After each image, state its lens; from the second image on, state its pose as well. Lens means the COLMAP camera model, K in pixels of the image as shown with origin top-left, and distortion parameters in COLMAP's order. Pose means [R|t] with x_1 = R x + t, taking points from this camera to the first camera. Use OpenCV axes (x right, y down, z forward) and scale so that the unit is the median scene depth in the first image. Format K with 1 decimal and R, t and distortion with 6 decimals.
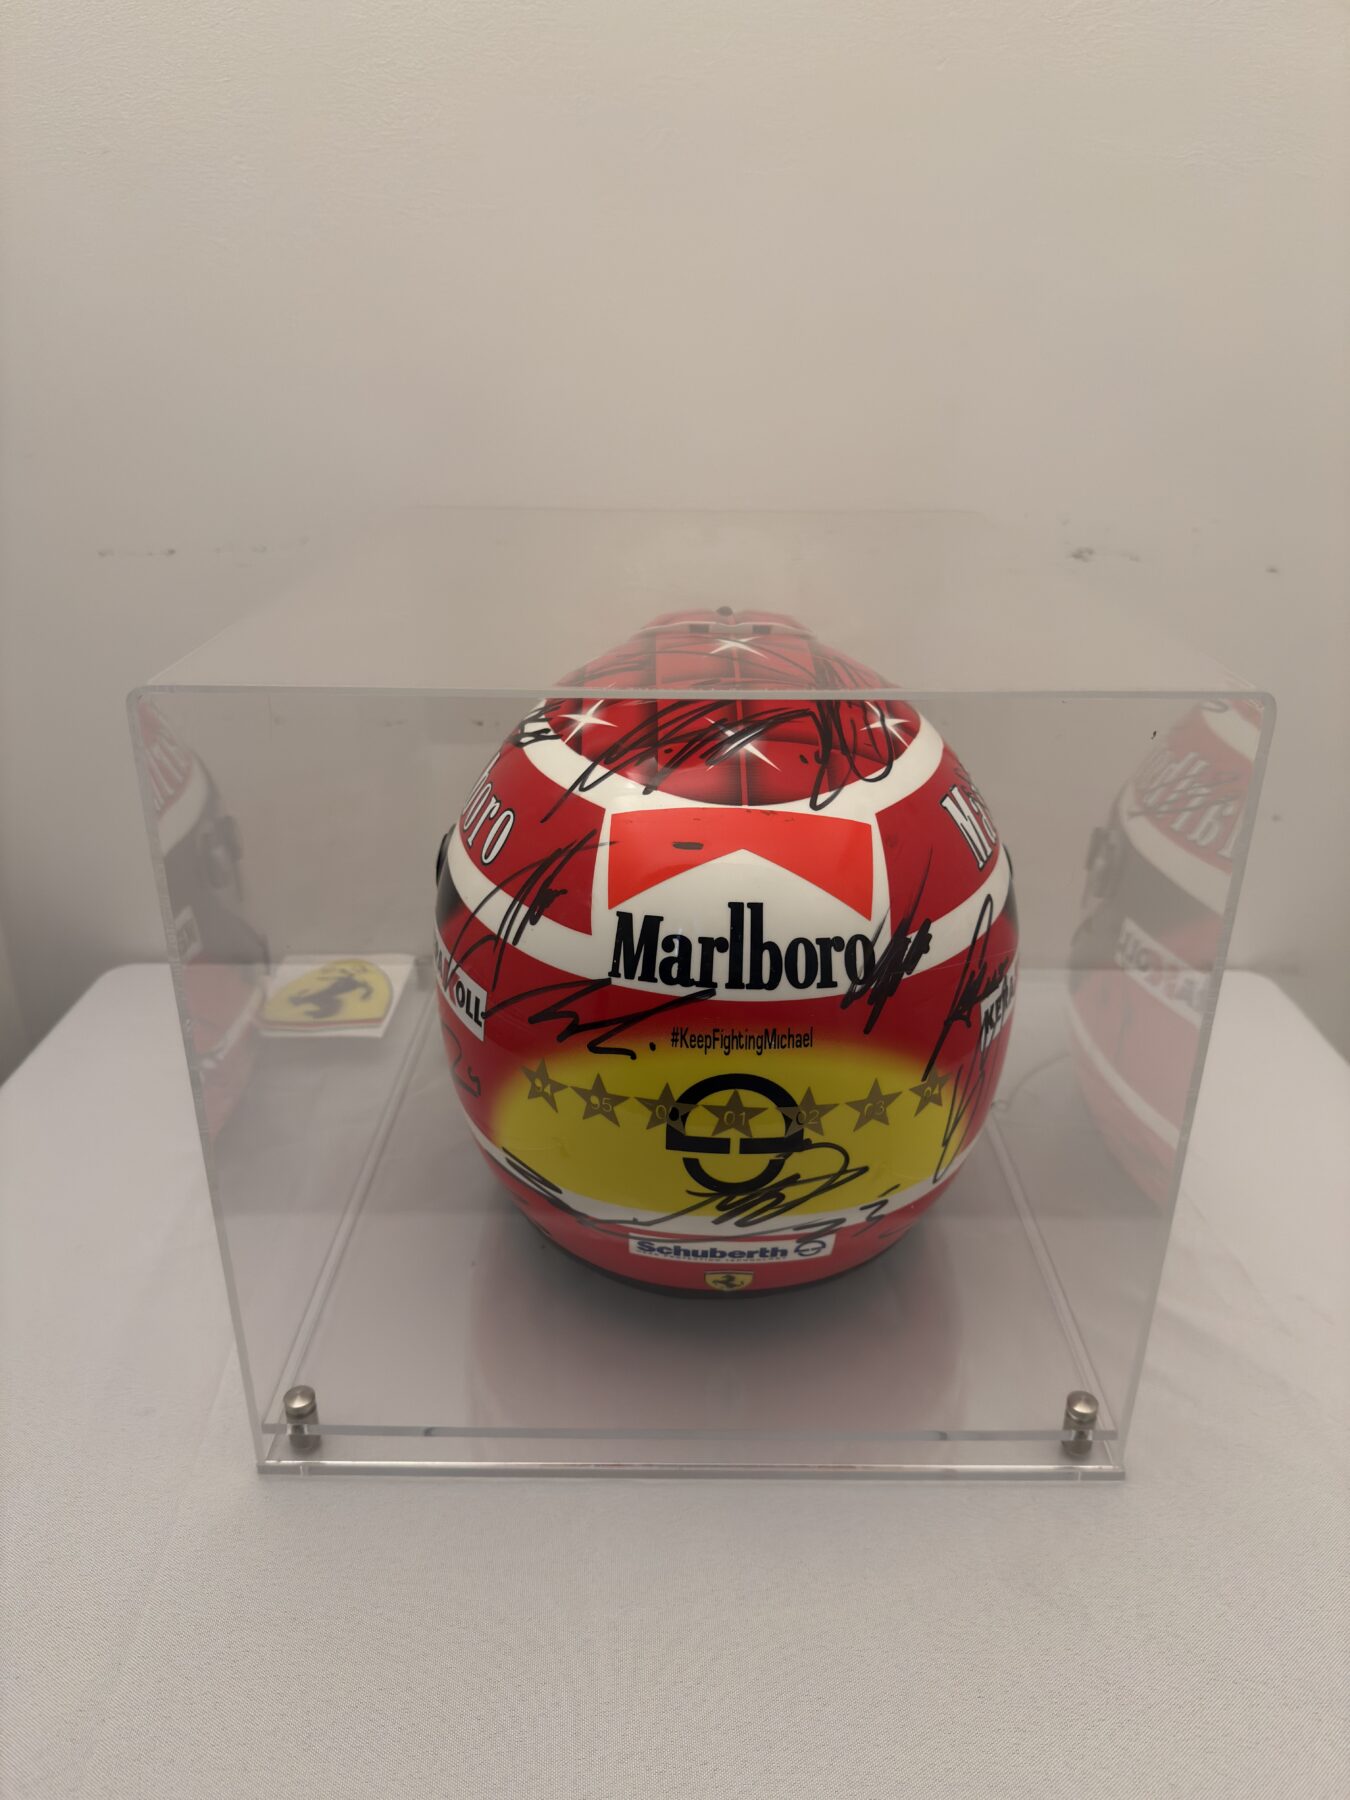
lens RADIAL K [[1328.7, 0, 666.8], [0, 1328.7, 878.5], [0, 0, 1]] dist [0.002163, -0.000416]
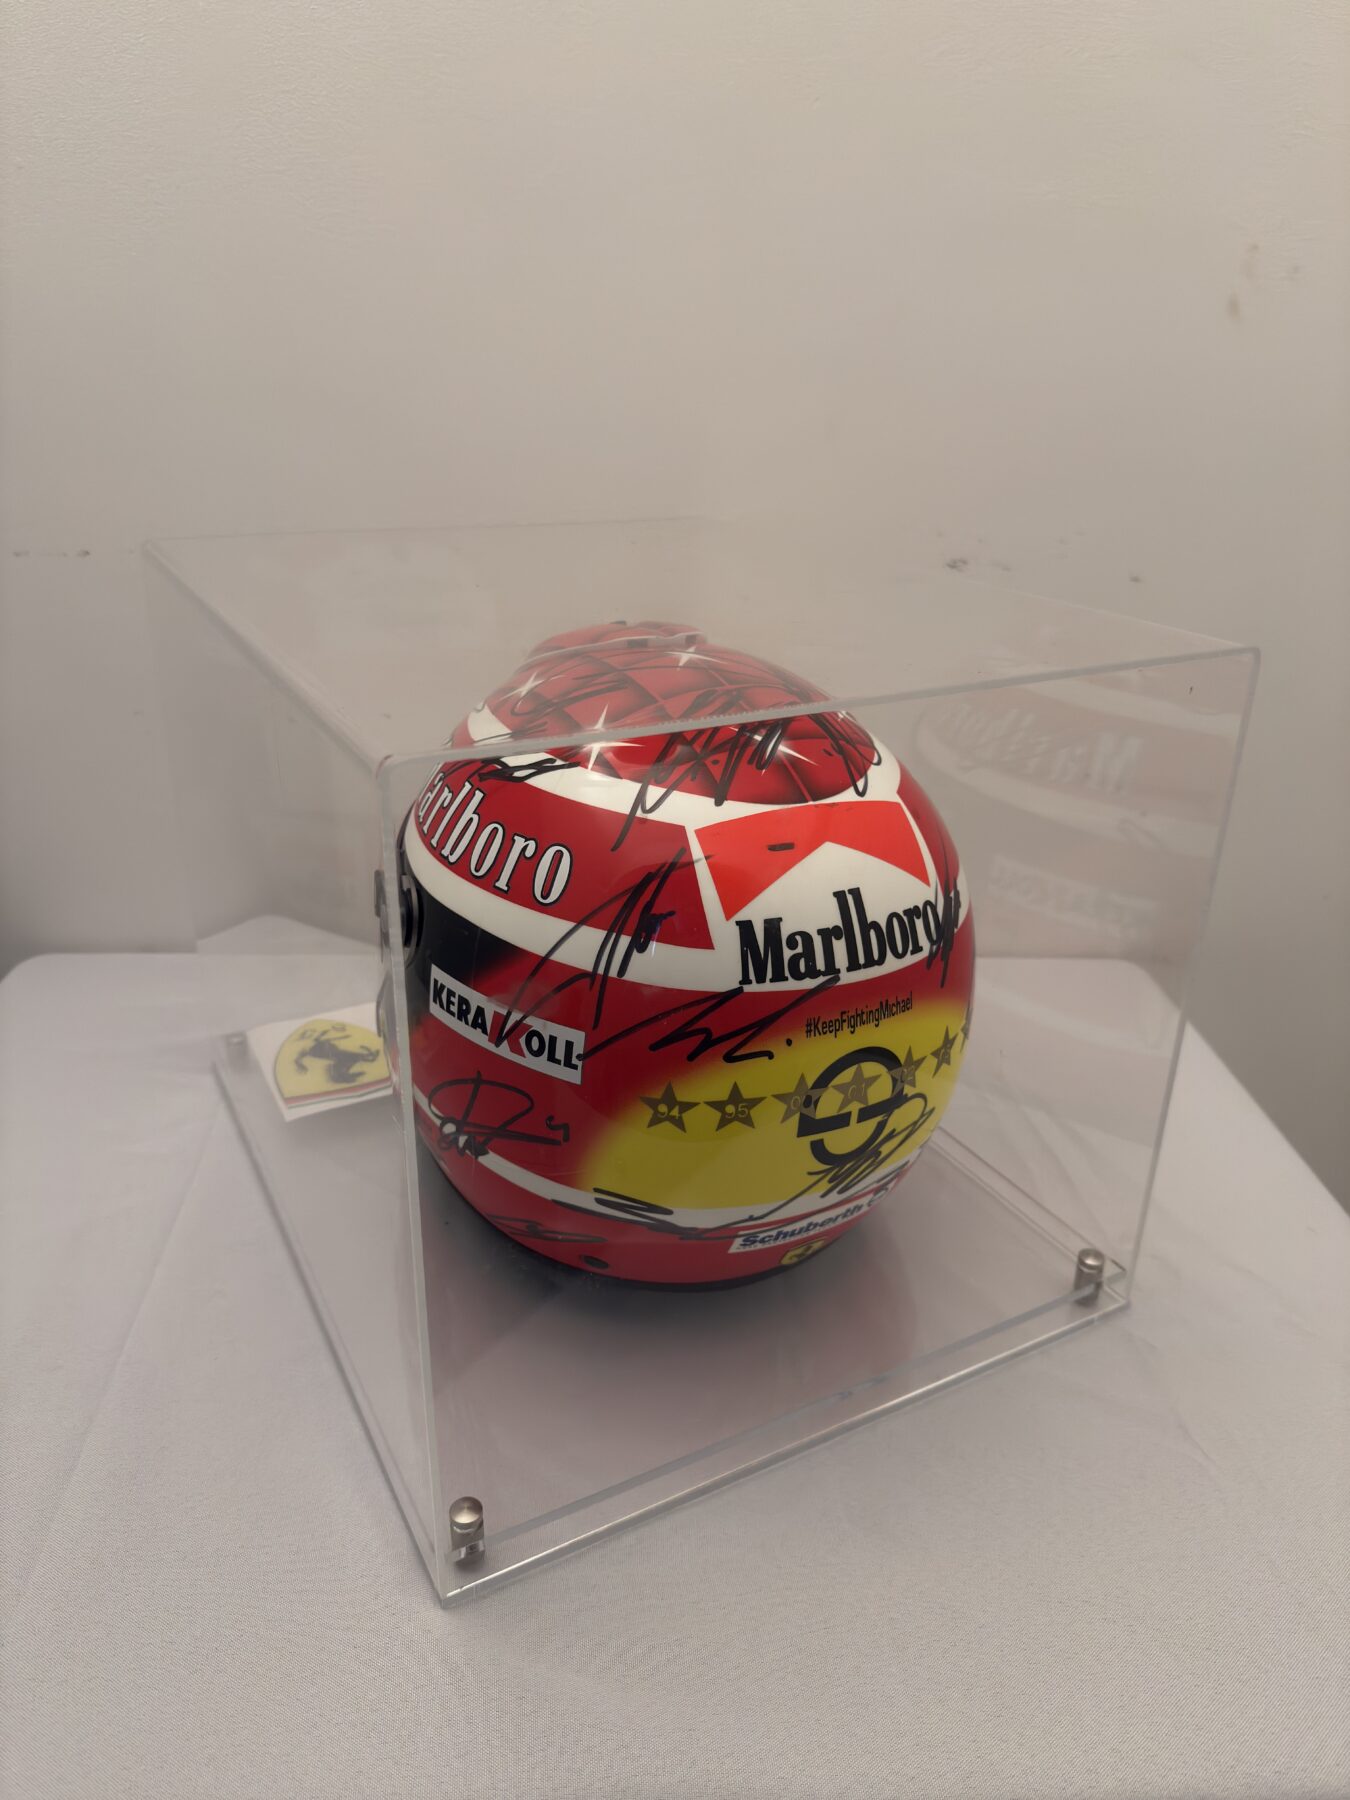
lens RADIAL K [[1328.7, 0, 666.8], [0, 1328.7, 878.5], [0, 0, 1]] dist [0.002163, -0.000416]
pose [[0.873104, -0.172861, 0.455860, -0.545902], [0.173244, 0.984012, 0.041323, -0.059309], [-0.455714, 0.042896, 0.889092, 0.111803]]
